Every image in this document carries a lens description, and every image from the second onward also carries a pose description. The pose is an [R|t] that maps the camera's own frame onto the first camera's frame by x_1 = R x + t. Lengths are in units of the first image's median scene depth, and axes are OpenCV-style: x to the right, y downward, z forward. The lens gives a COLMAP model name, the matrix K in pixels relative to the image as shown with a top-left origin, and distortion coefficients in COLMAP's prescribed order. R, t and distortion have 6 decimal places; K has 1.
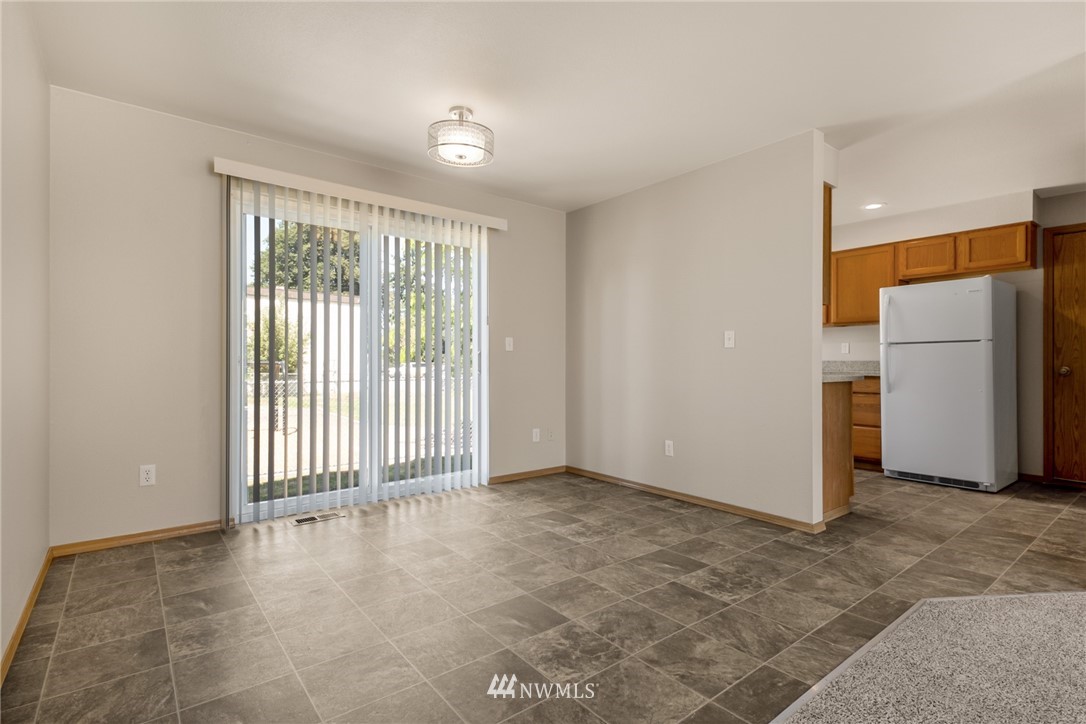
lens RADIAL K [[520.2, 0, 543.5], [0, 520.2, 364.5], [0, 0, 1]] dist [0.017283, 0.000033]
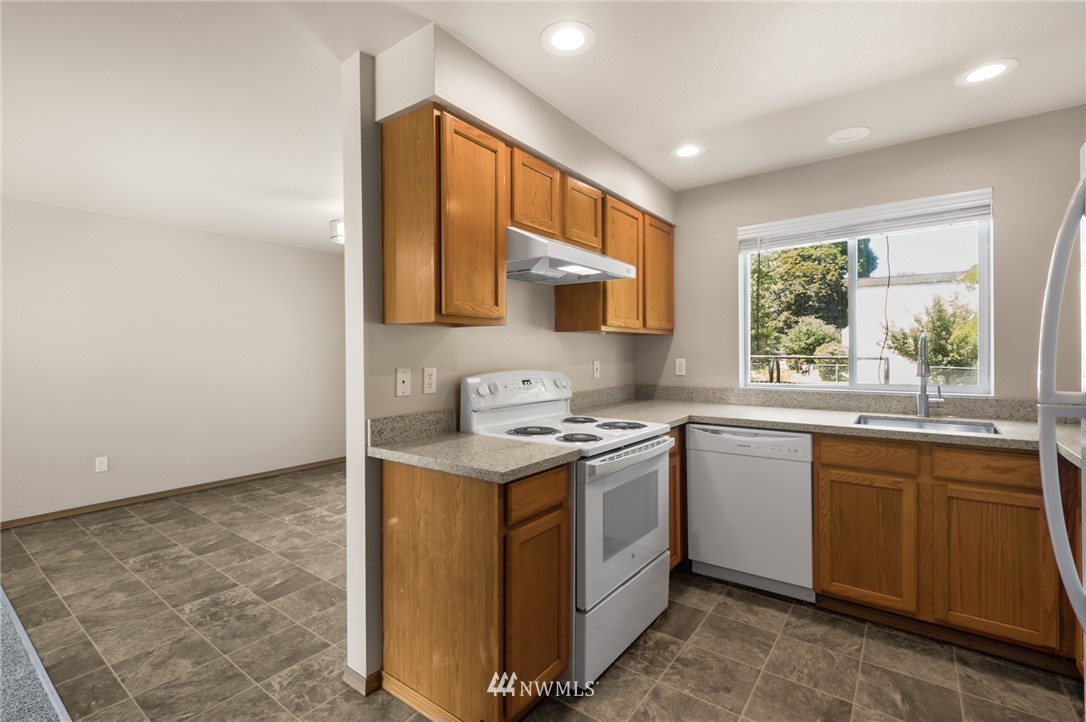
lens RADIAL K [[482.7, 0, 551.4], [0, 482.7, 357.5], [0, 0, 1]] dist [0.004025, 0.002048]
pose [[0.265918, 0.015068, -0.963878, 1.547213], [0.005149, 0.999841, 0.017050, -0.129999], [0.963982, -0.009497, 0.265798, 1.435553]]
